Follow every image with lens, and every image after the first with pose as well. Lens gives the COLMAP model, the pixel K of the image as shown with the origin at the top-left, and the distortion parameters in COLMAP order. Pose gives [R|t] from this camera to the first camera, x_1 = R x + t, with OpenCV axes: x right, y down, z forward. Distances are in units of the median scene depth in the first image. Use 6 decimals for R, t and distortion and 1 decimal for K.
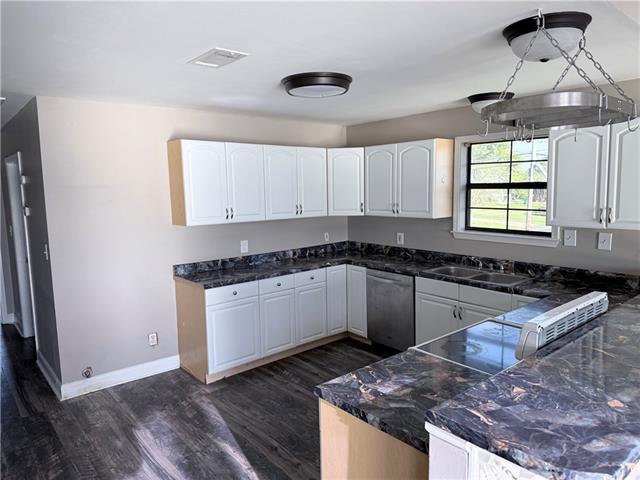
lens RADIAL K [[450.5, 0, 323.0], [0, 450.5, 240.8], [0, 0, 1]] dist [0.040060, -0.002046]
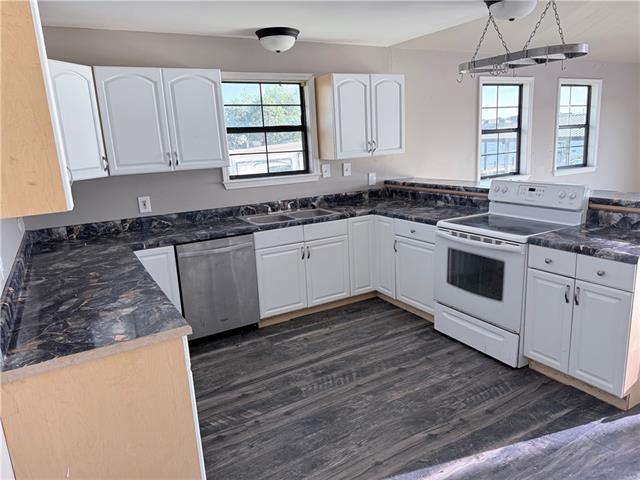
lens RADIAL K [[450.5, 0, 323.0], [0, 450.5, 240.8], [0, 0, 1]] dist [0.040060, -0.002046]
pose [[0.182221, -0.207301, 0.961156, -0.596986], [0.169950, 0.969450, 0.176869, -0.035506], [-0.968459, 0.131120, 0.211885, 0.690717]]
